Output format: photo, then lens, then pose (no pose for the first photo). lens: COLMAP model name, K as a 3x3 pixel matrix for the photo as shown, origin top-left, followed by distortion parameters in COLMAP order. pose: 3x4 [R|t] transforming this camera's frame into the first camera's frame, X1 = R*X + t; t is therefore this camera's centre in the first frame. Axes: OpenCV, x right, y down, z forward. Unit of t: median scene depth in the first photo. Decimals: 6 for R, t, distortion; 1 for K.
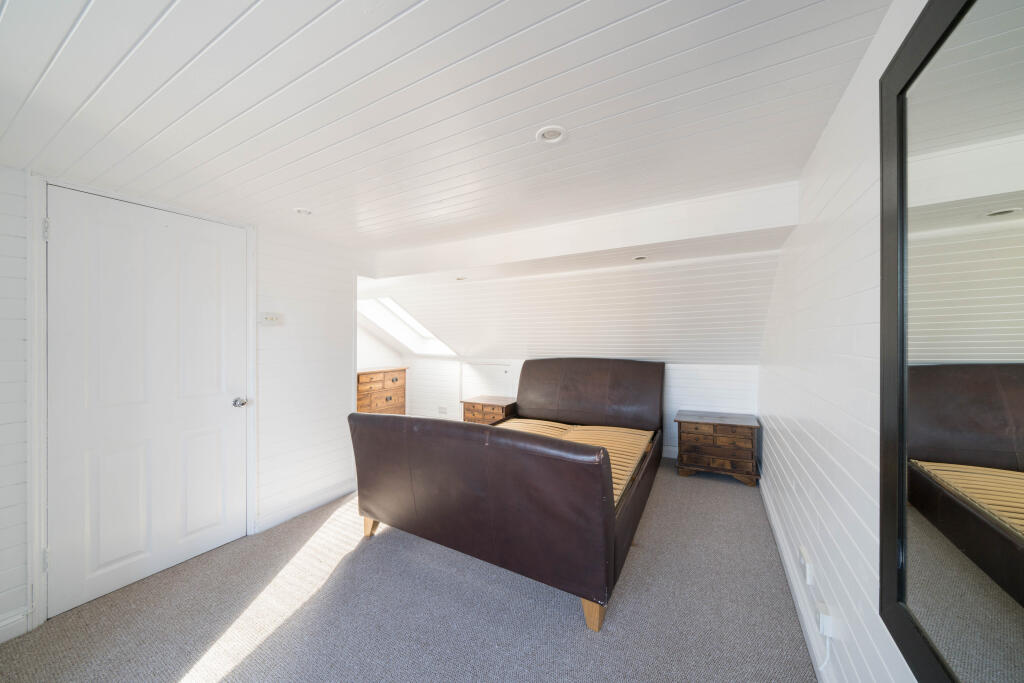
lens RADIAL K [[350.6, 0, 512.0], [0, 350.6, 341.5], [0, 0, 1]] dist [-0.000448, -0.000026]
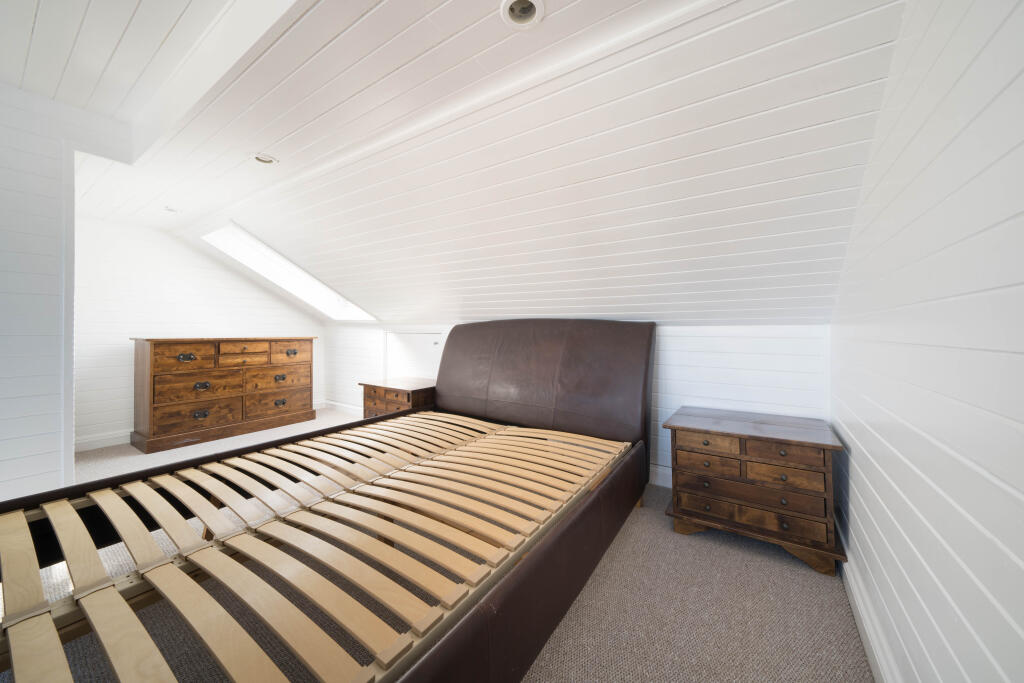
lens RADIAL K [[360.4, 0, 508.7], [0, 360.4, 318.2], [0, 0, 1]] dist [0.000513, 0.000004]
pose [[0.995449, 0.007718, -0.094983, 0.267213], [-0.010676, 0.999472, -0.030682, 0.078459], [0.094696, 0.031556, 0.995006, 0.410266]]
